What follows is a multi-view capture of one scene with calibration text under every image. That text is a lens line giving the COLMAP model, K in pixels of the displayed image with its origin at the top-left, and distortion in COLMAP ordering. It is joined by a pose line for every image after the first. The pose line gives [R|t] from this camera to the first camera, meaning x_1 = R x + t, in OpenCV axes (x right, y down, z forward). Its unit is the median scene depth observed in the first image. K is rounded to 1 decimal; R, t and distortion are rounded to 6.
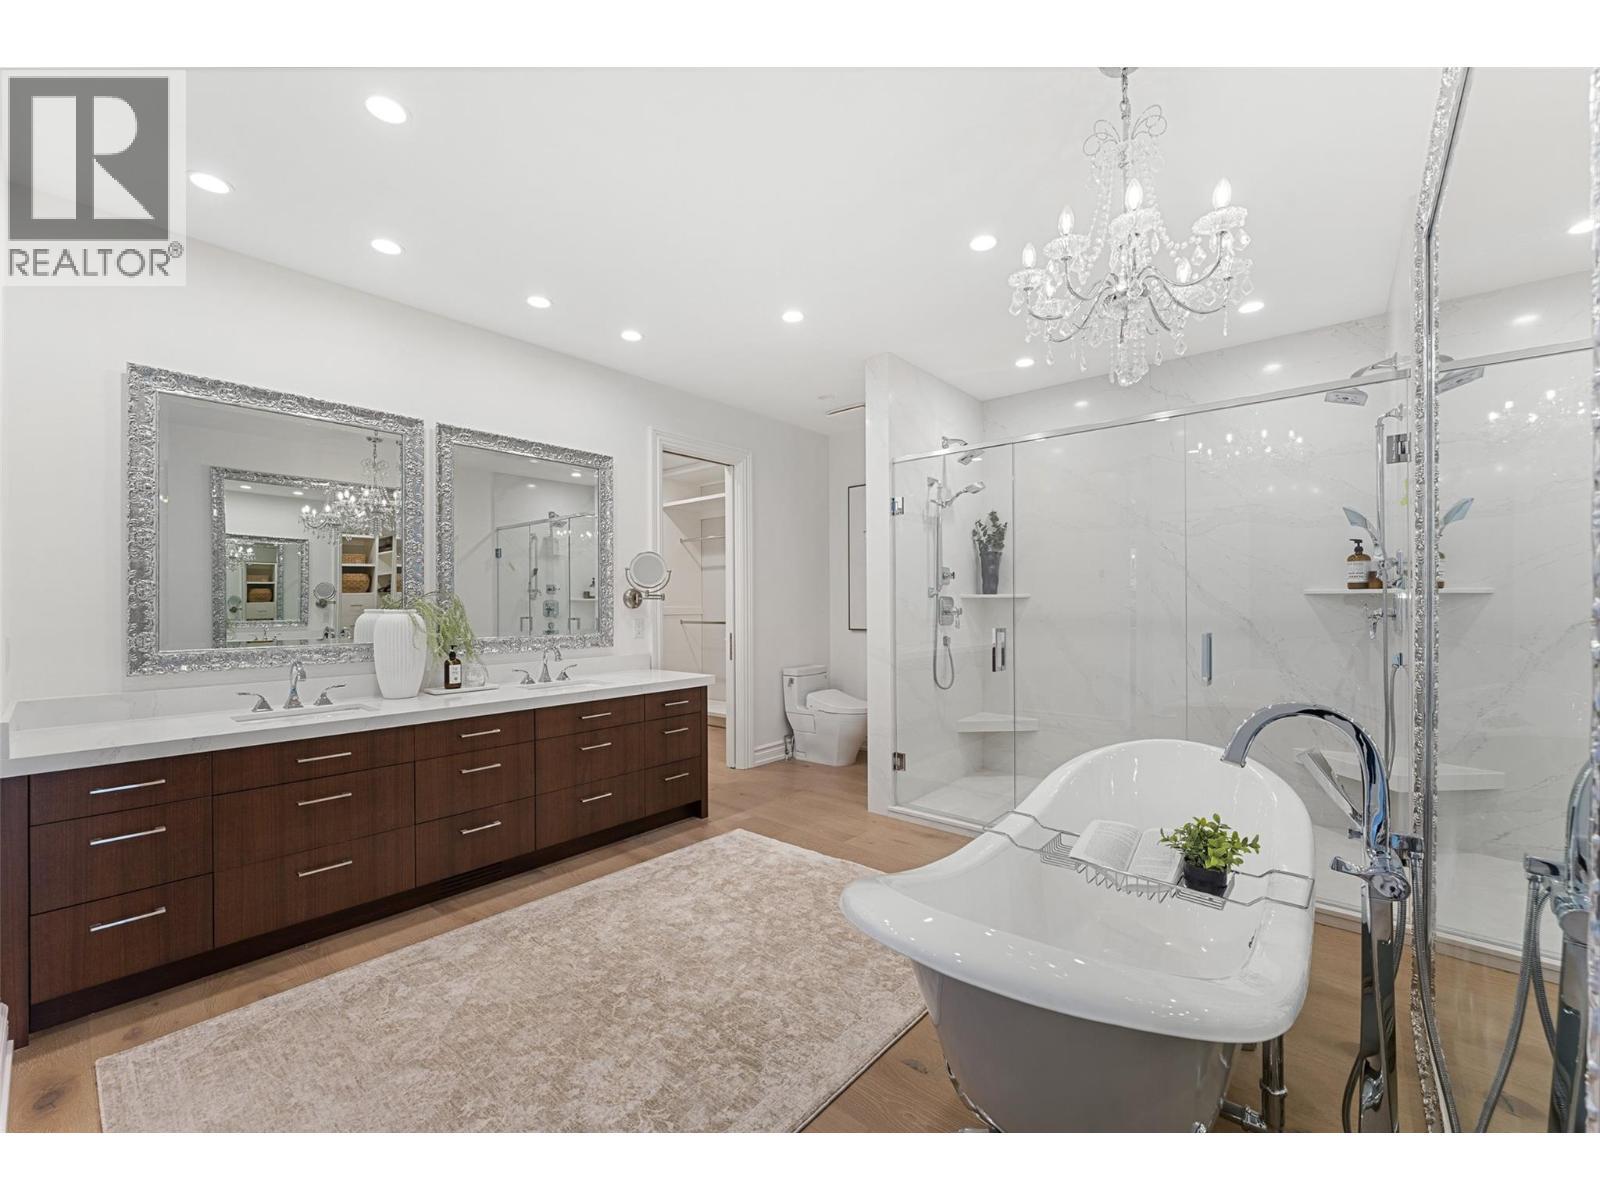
lens RADIAL K [[655.6, 0, 803.5], [0, 655.6, 595.3], [0, 0, 1]] dist [-0.001372, 0.000092]
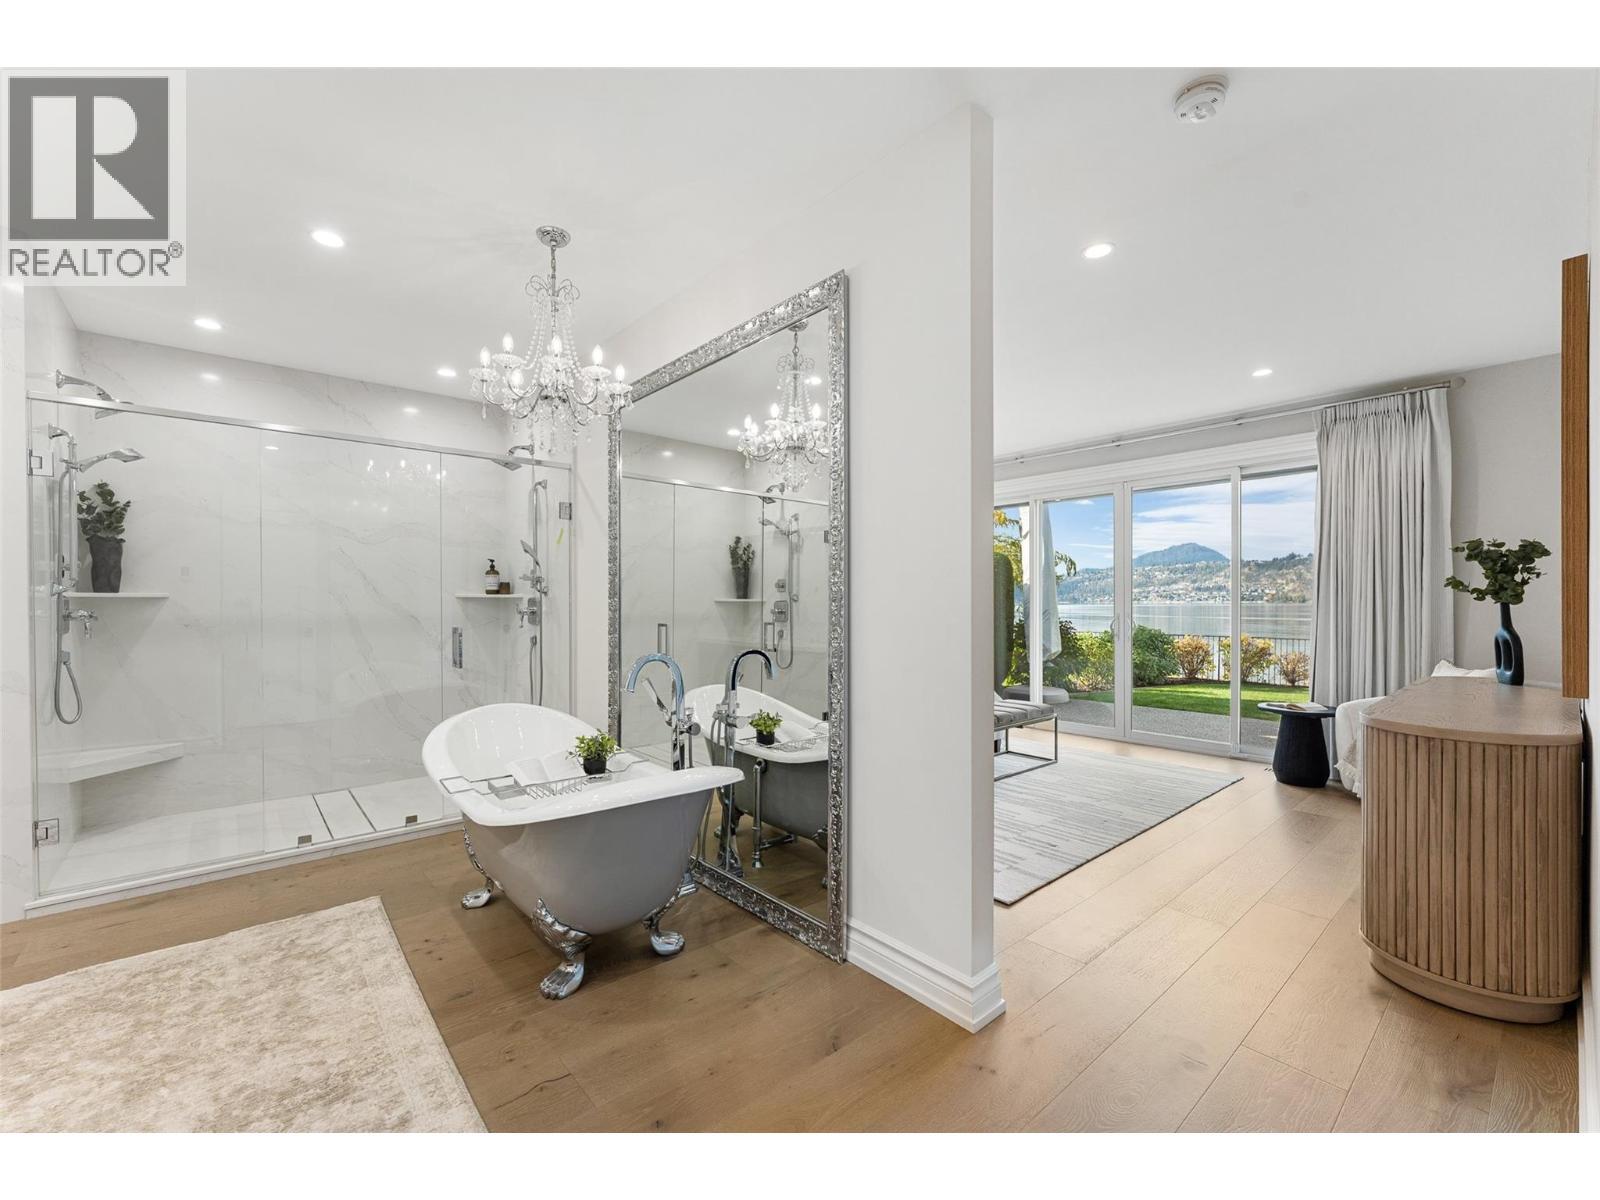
lens RADIAL K [[655.6, 0, 803.5], [0, 655.6, 595.3], [0, 0, 1]] dist [-0.001372, 0.000092]
pose [[0.163165, 0.015092, 0.986483, -0.433991], [-0.011571, 0.999843, -0.013382, 0.003347], [-0.986531, -0.009231, 0.163314, 0.104387]]
